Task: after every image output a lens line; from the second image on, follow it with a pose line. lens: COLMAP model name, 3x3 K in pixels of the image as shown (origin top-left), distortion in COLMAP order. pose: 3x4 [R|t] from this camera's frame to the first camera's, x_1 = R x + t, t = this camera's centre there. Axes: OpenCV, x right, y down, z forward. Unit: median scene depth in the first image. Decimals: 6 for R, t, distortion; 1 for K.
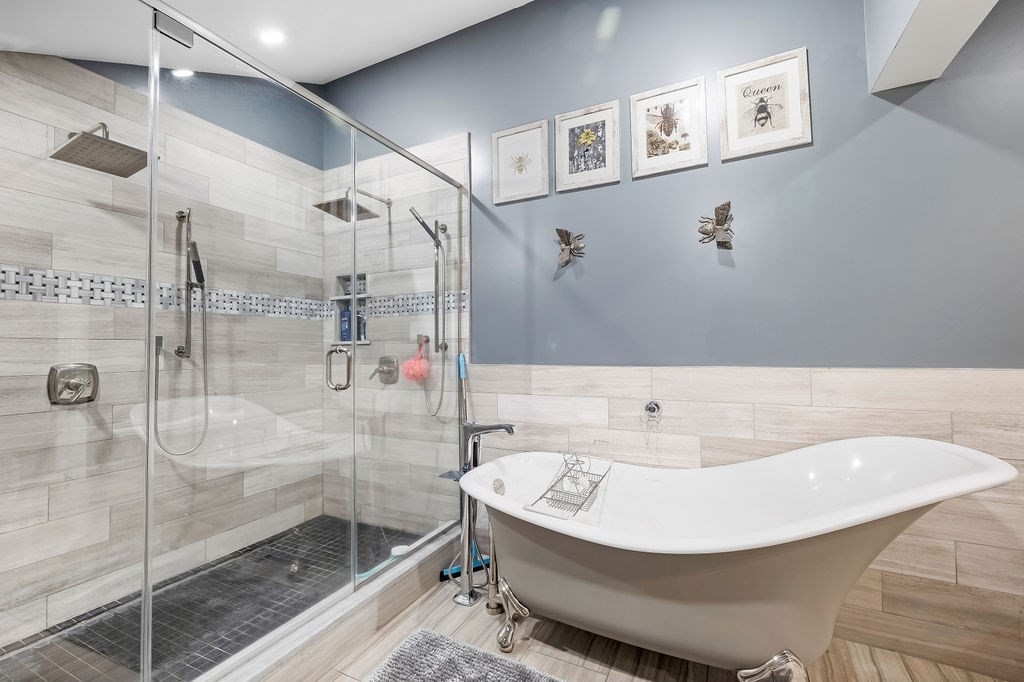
lens RADIAL K [[441.4, 0, 510.1], [0, 441.4, 339.3], [0, 0, 1]] dist [-0.001226, -0.000358]
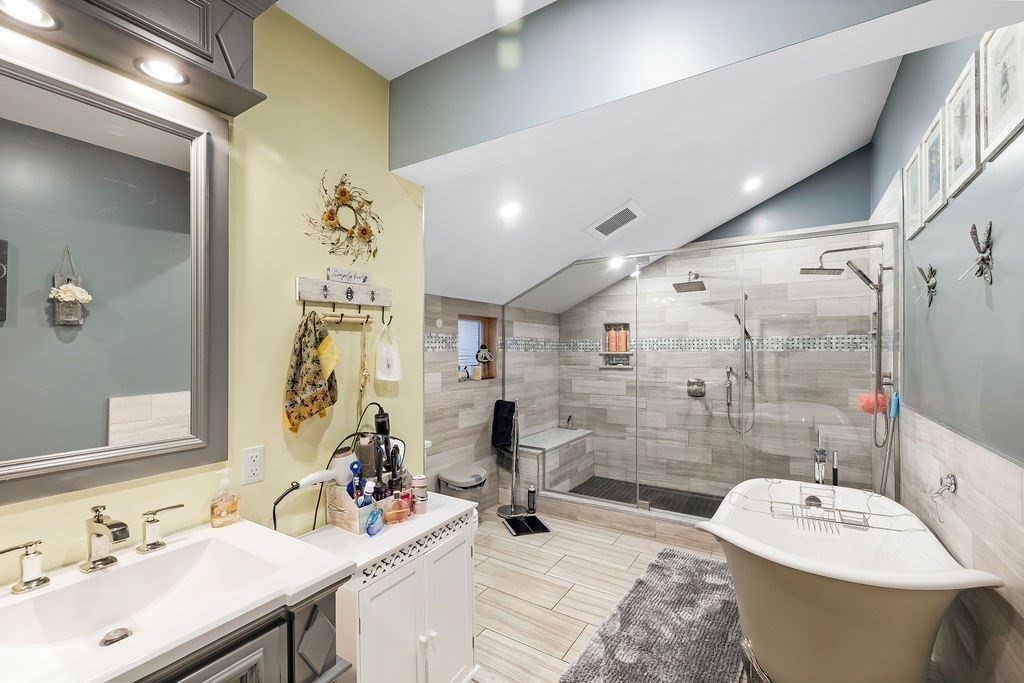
lens RADIAL K [[441.4, 0, 511.0], [0, 441.4, 344.4], [0, 0, 1]] dist [-0.001226, -0.000358]
pose [[-0.105299, 0.001765, -0.994439, 0.990340], [0.030842, 0.999523, -0.001492, -0.107093], [0.993962, -0.030827, -0.105303, 0.235666]]
